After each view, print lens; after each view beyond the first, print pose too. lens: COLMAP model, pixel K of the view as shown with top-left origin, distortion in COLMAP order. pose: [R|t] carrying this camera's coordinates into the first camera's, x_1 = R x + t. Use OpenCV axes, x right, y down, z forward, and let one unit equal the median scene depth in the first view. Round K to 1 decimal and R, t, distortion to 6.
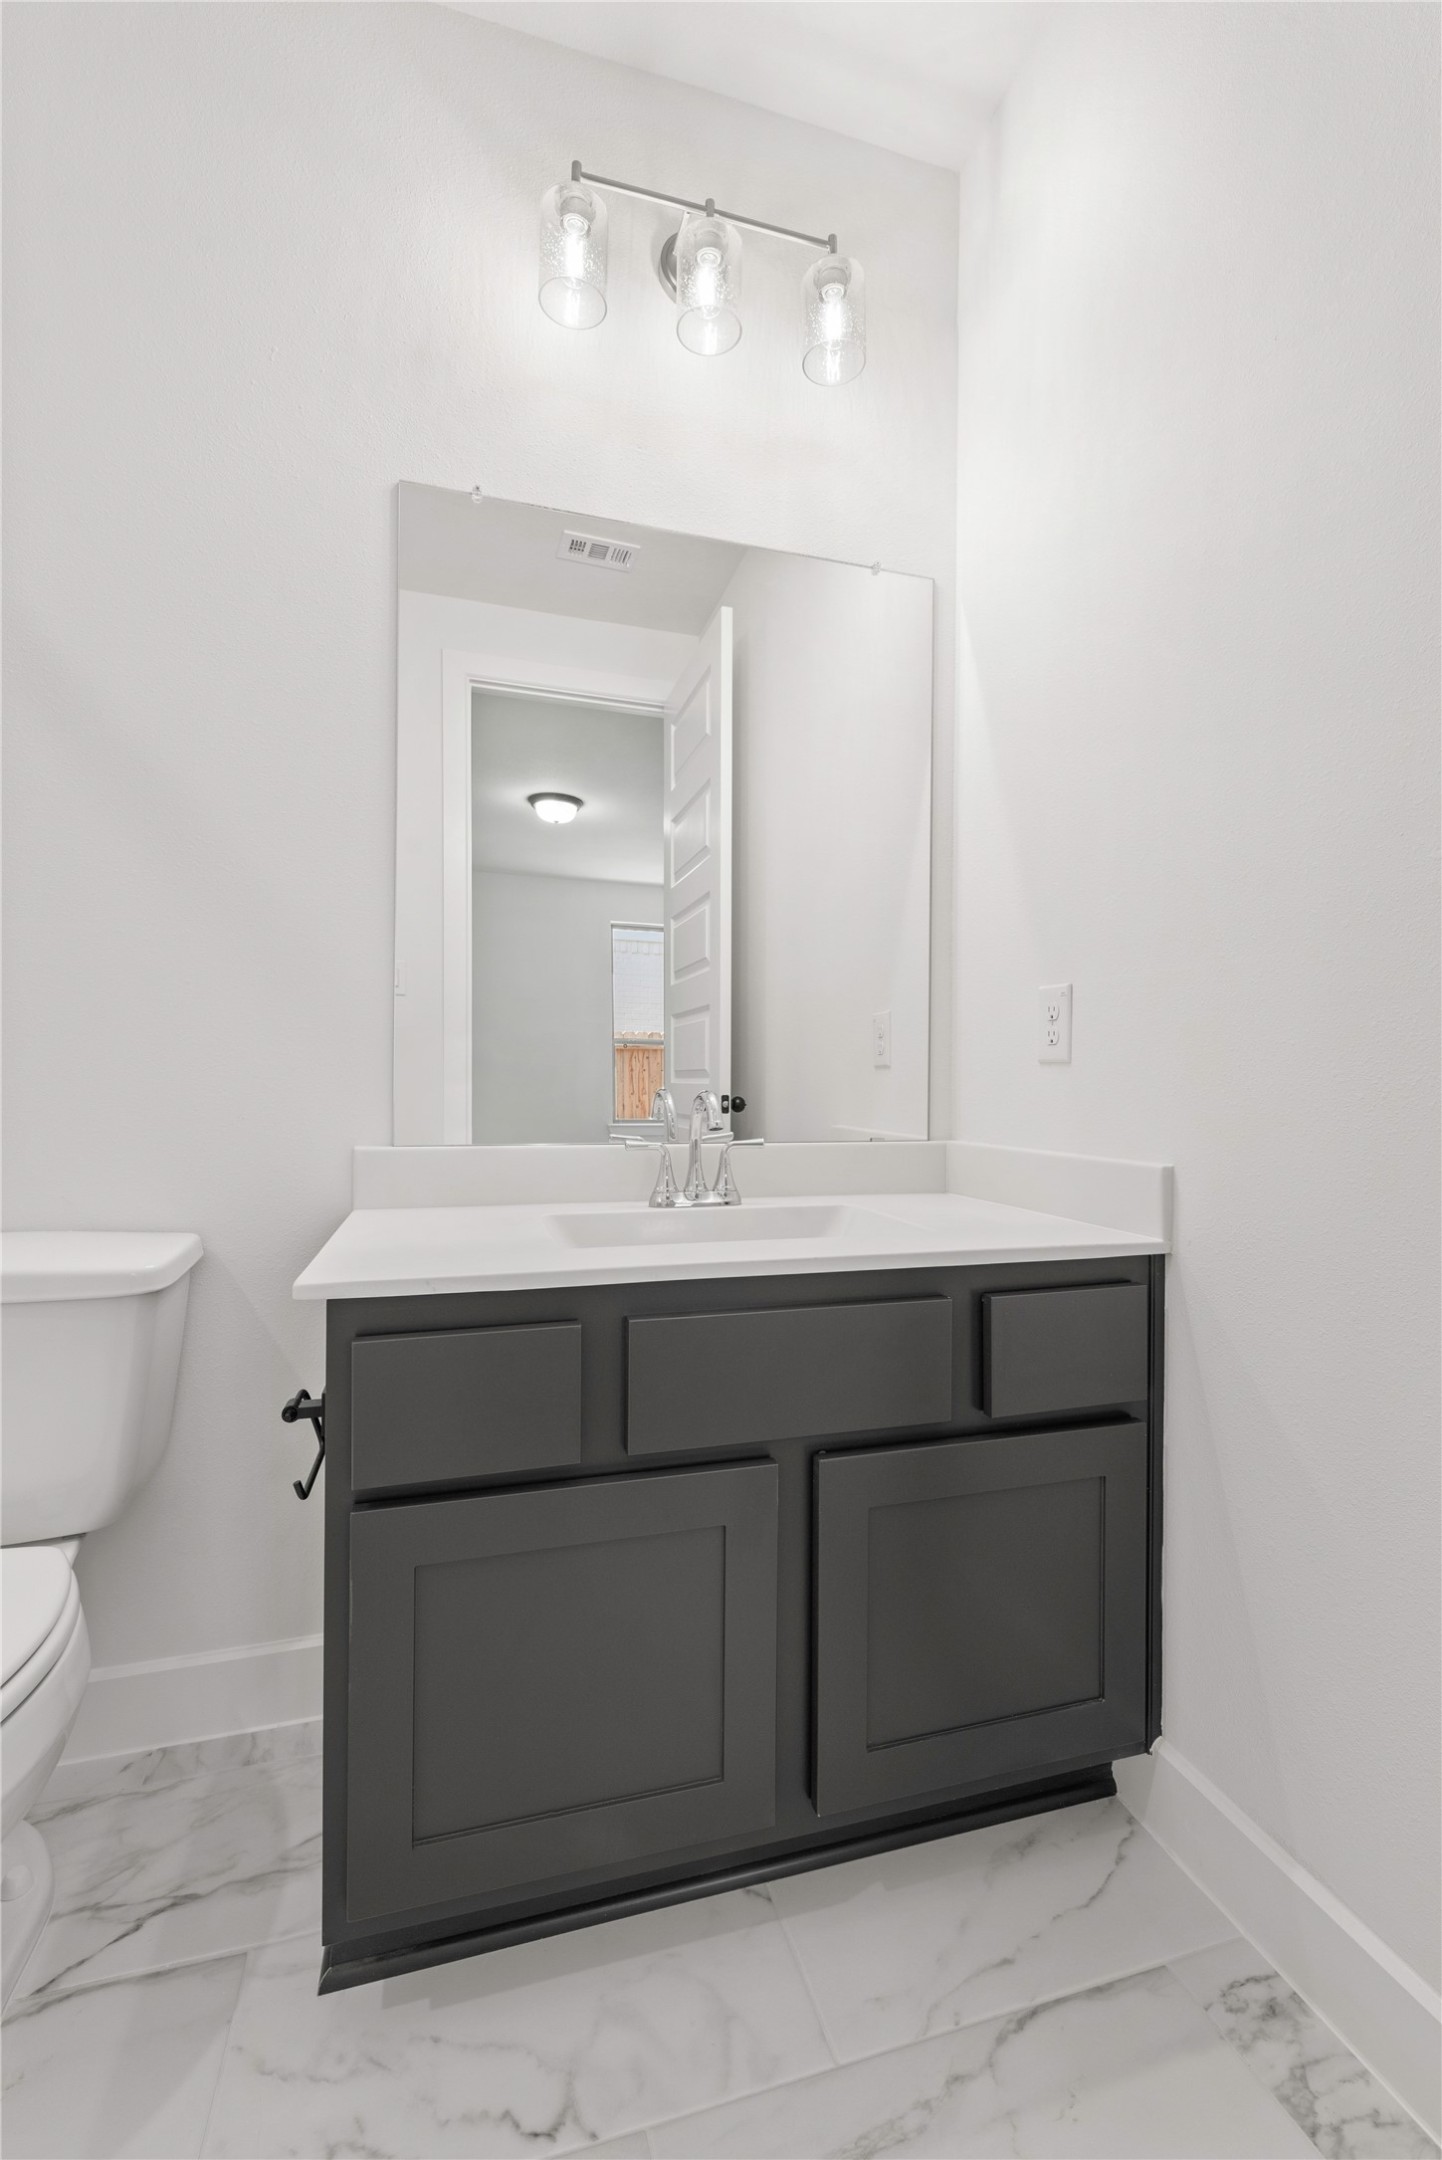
lens RADIAL K [[921.0, 0, 726.8], [0, 921.0, 1077.1], [0, 0, 1]] dist [0.002623, -0.000786]
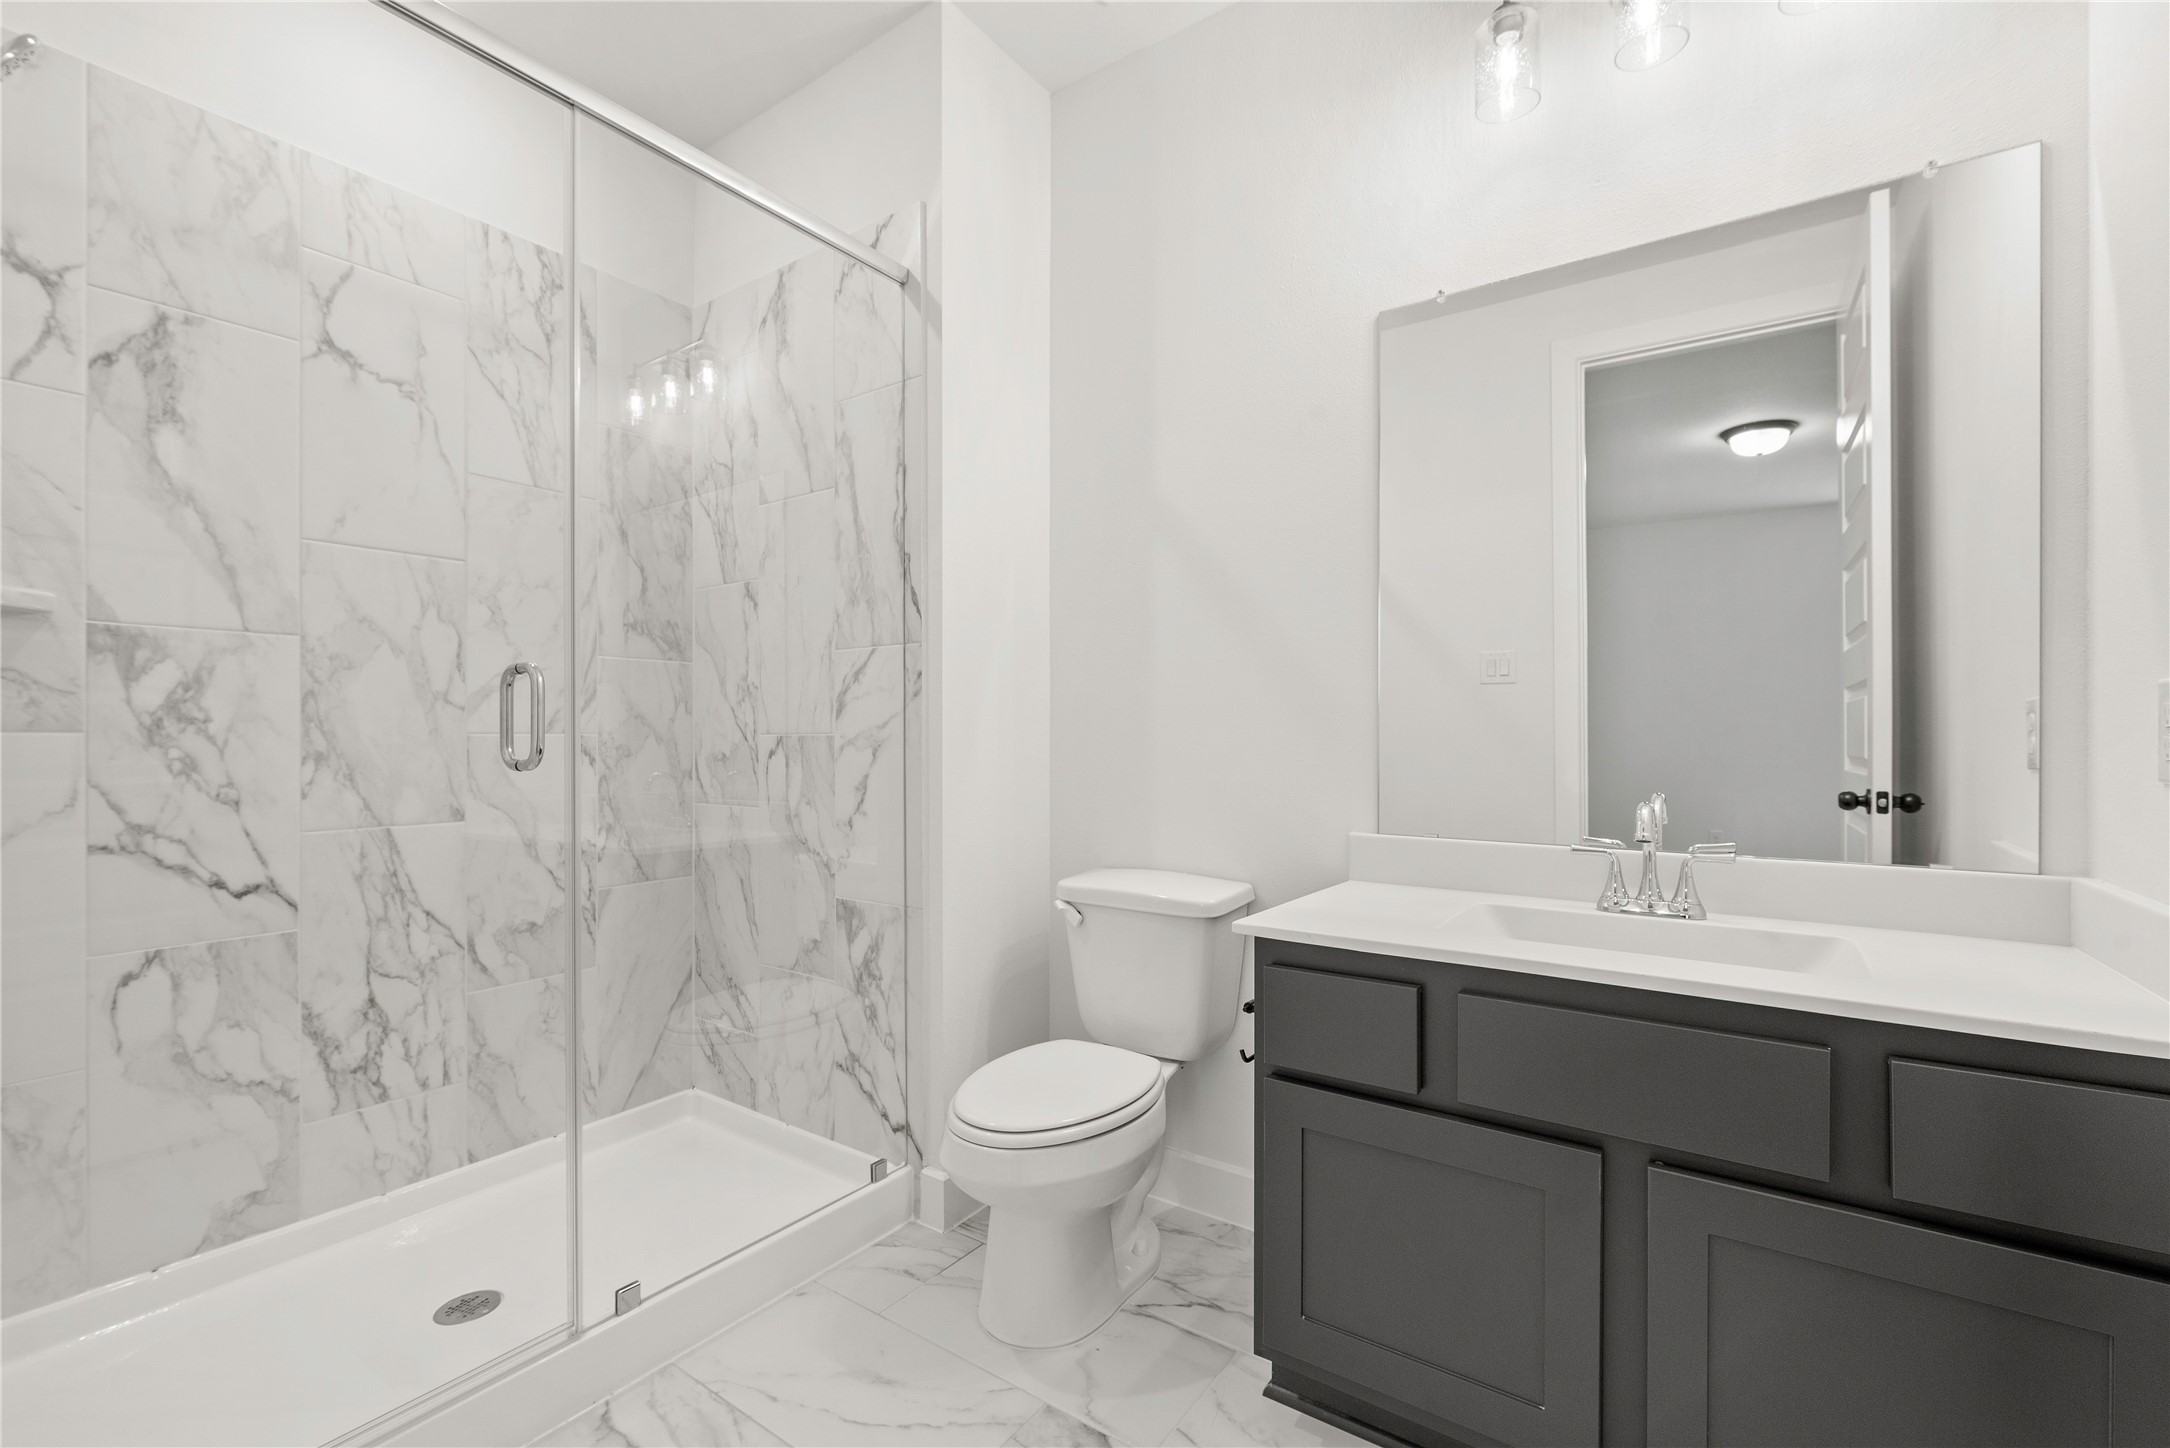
lens RADIAL K [[925.3, 0, 1082.6], [0, 925.3, 737.3], [0, 0, 1]] dist [0.002623, -0.000786]
pose [[0.628141, -0.006529, -0.778072, 0.381506], [0.004598, 0.999978, -0.004679, -0.055040], [0.778086, -0.000639, 0.628158, -0.126558]]
